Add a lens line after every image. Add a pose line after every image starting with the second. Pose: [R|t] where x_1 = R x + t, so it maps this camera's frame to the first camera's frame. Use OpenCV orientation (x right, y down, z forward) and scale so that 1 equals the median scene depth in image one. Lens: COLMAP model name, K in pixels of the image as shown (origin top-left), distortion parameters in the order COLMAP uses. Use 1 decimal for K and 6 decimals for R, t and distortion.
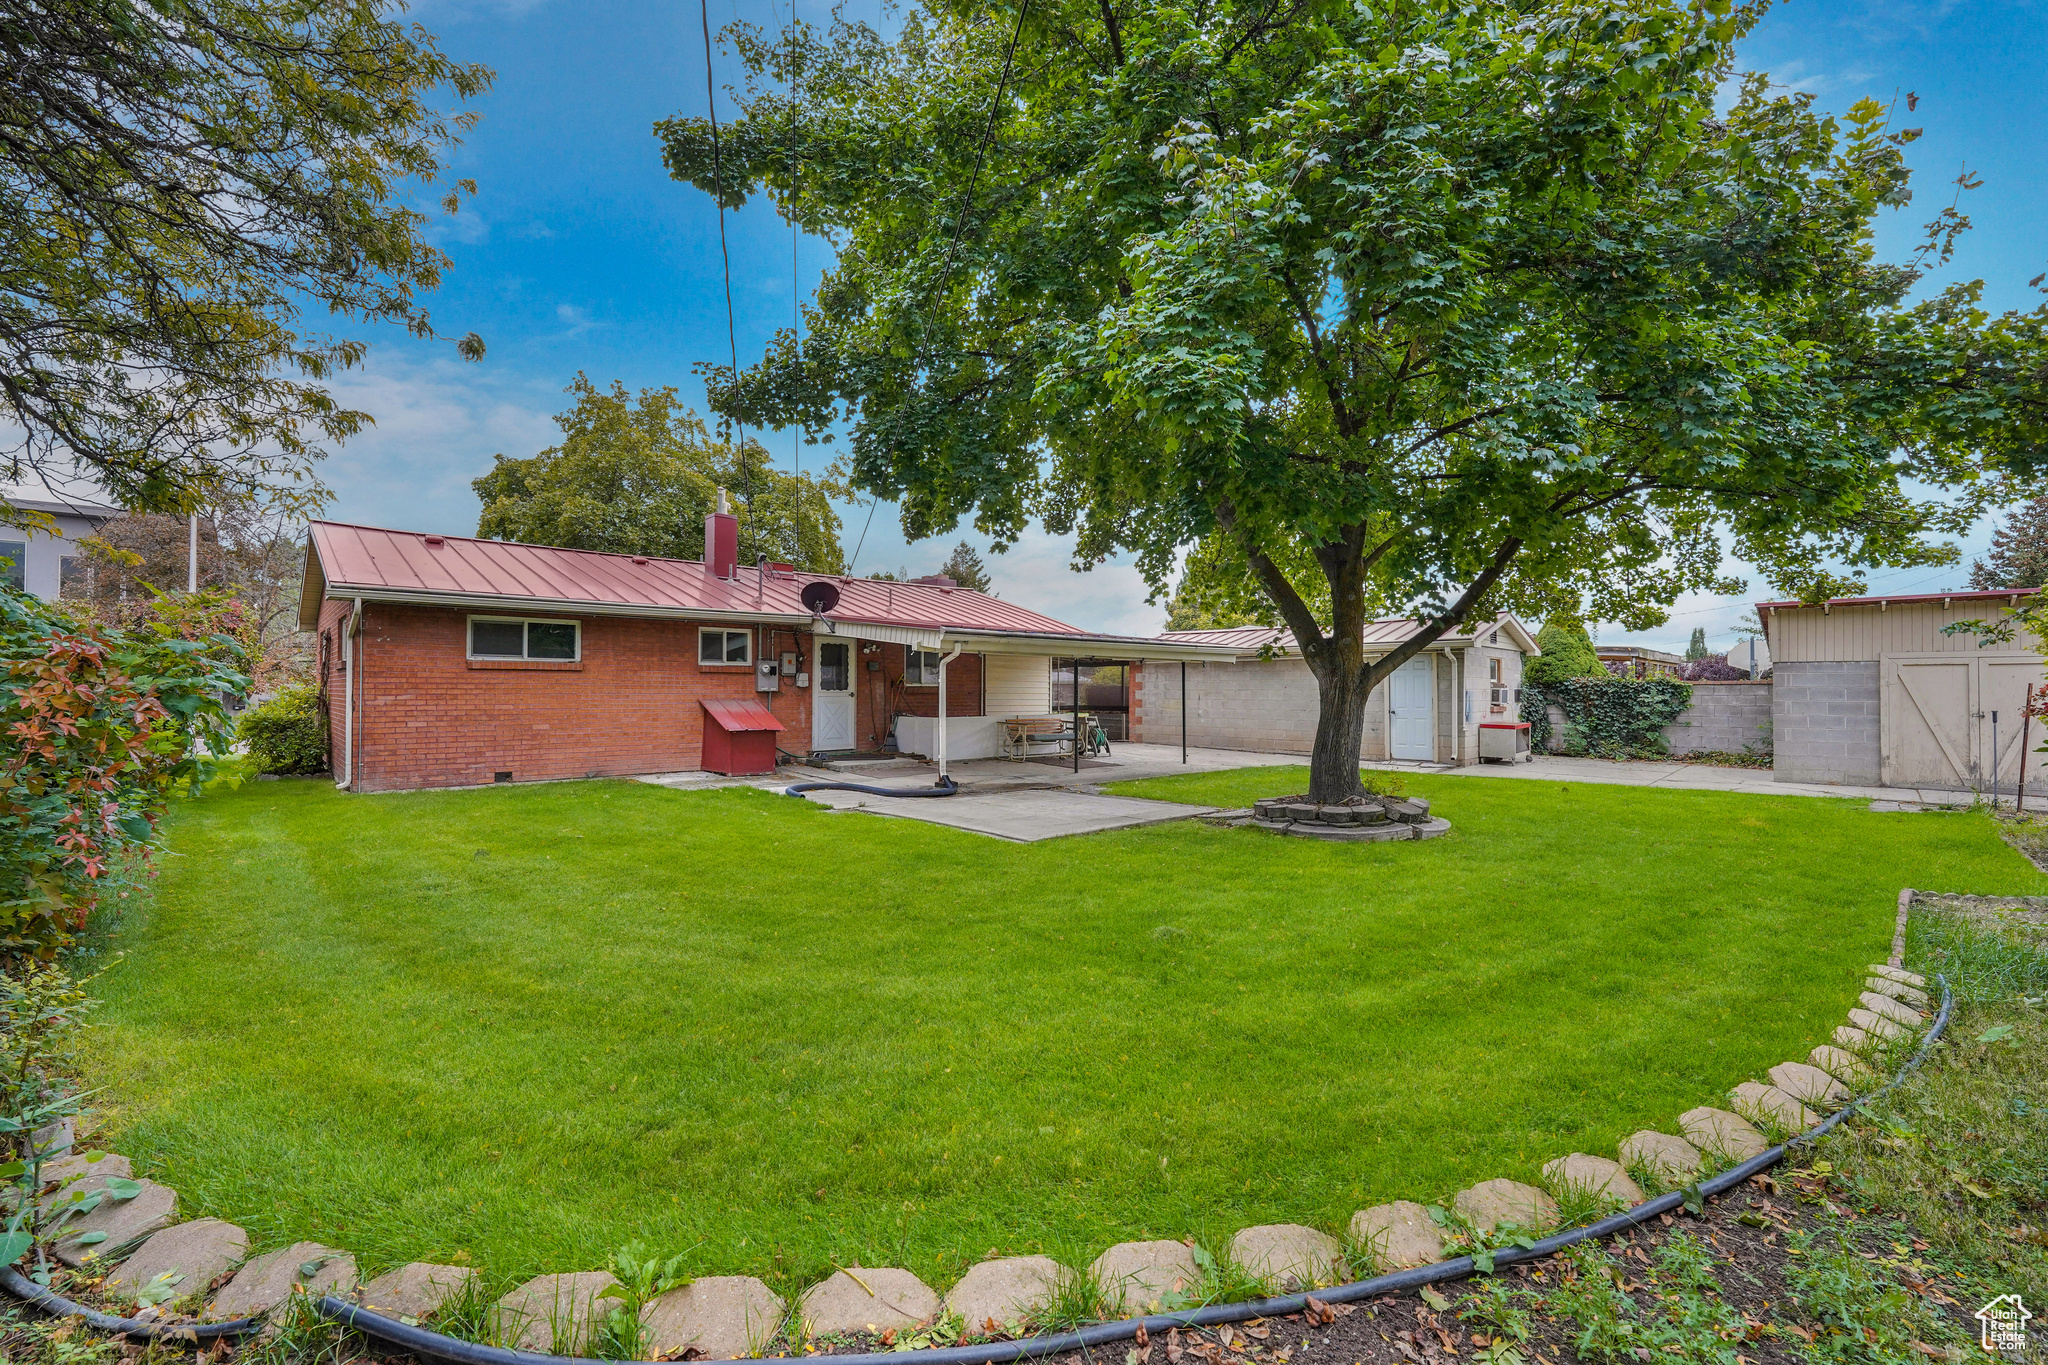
lens RADIAL K [[841.5, 0, 1024.0], [0, 841.5, 682.5], [0, 0, 1]] dist [-0.002403, -0.000324]
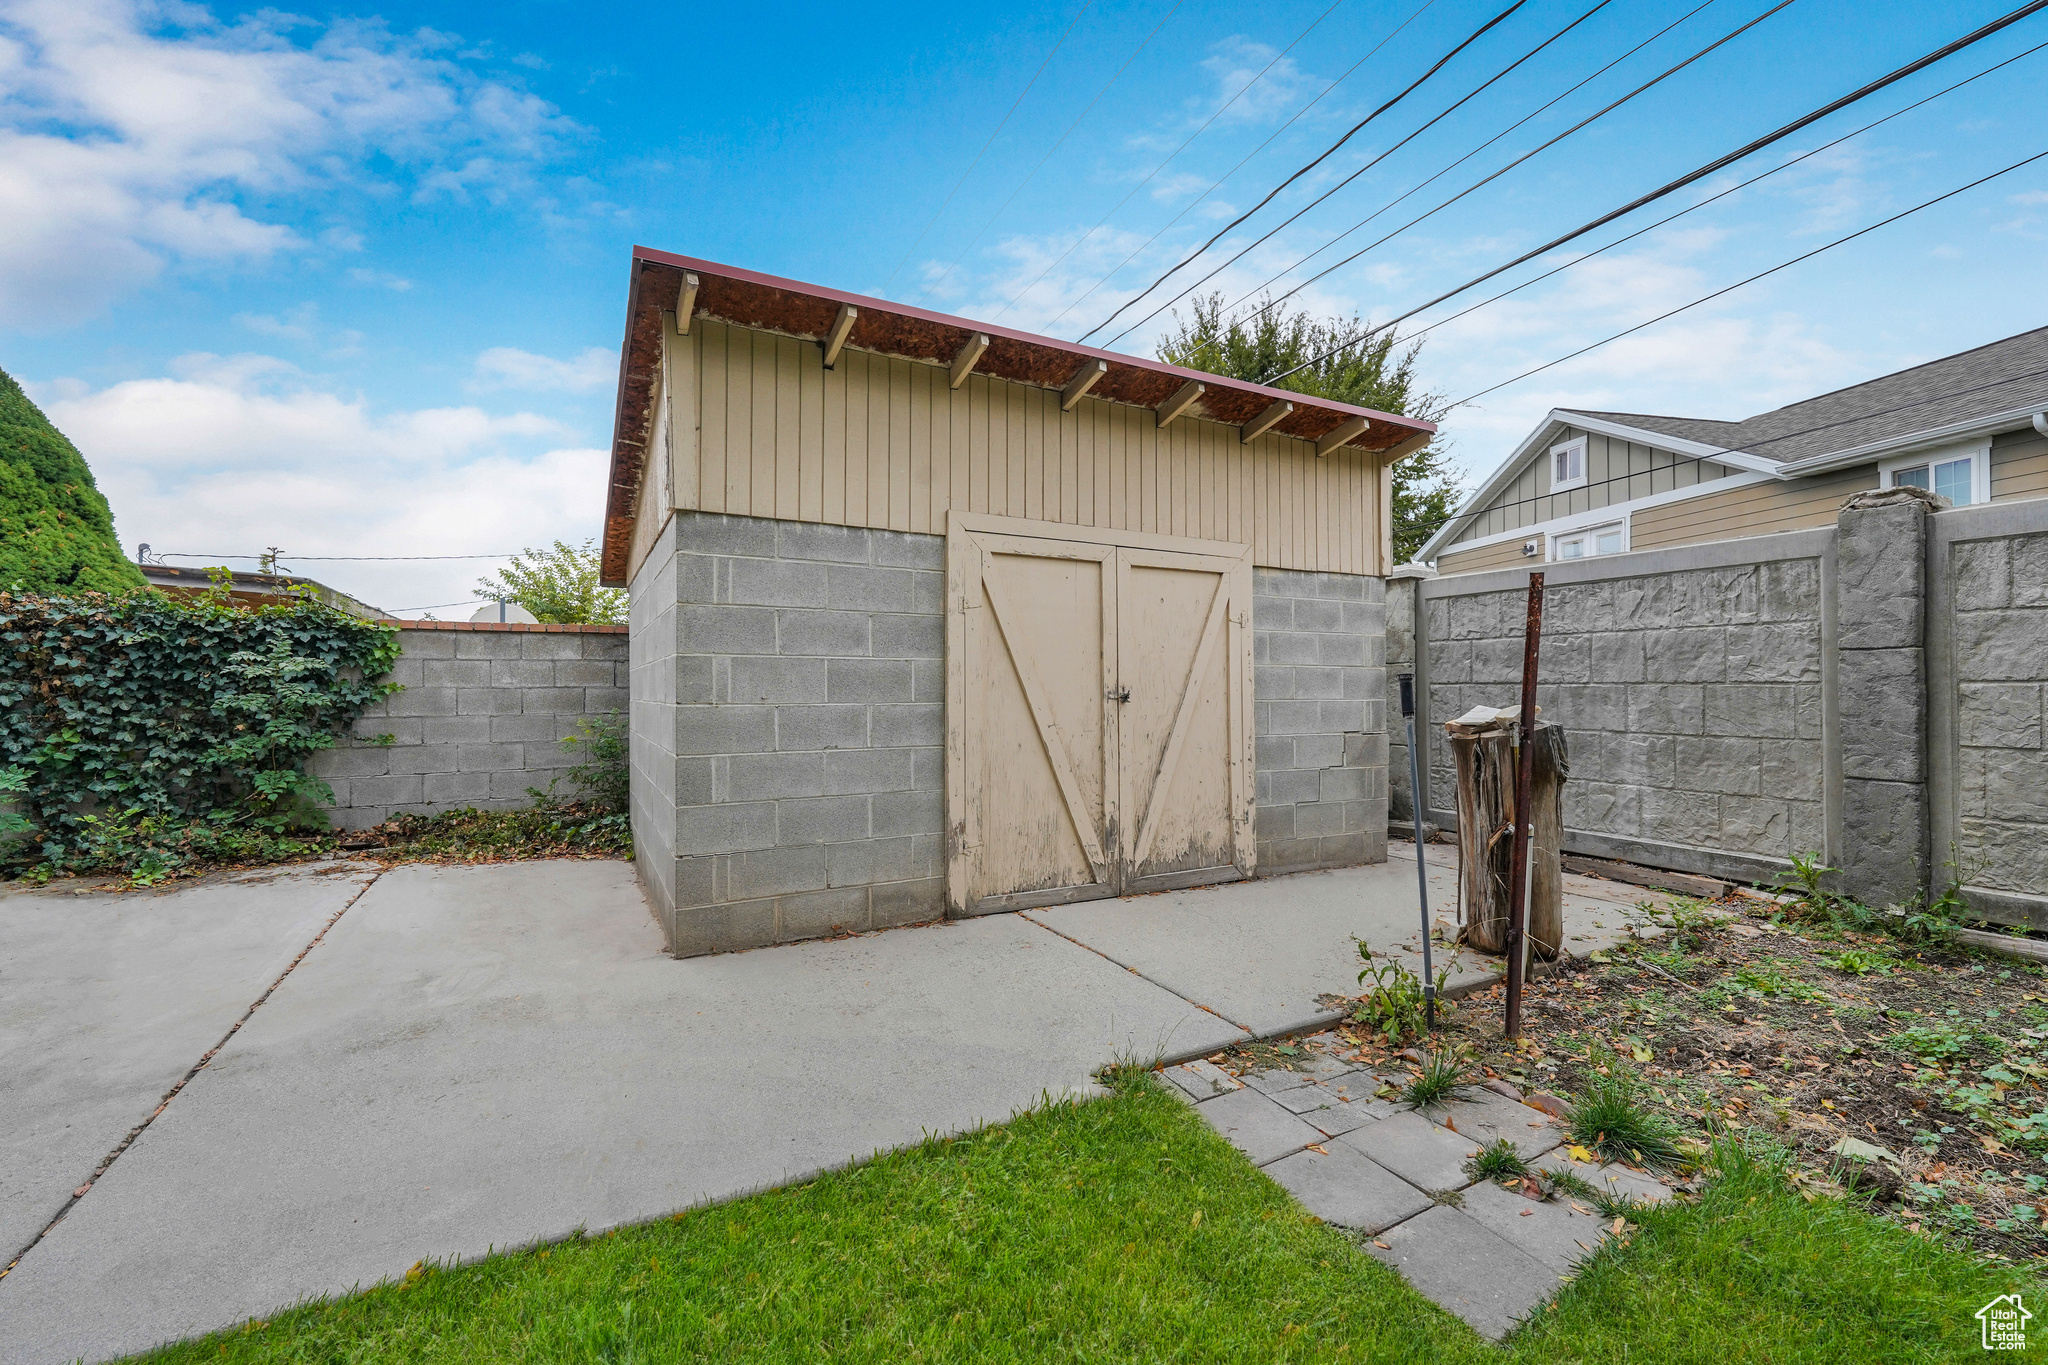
lens RADIAL K [[841.5, 0, 1024.0], [0, 841.5, 682.5], [0, 0, 1]] dist [-0.002403, -0.000324]
pose [[0.269921, 0.004657, 0.962871, 0.518071], [-0.008423, 0.999961, -0.002475, 0.023594], [-0.962846, -0.007442, 0.269950, 0.641244]]
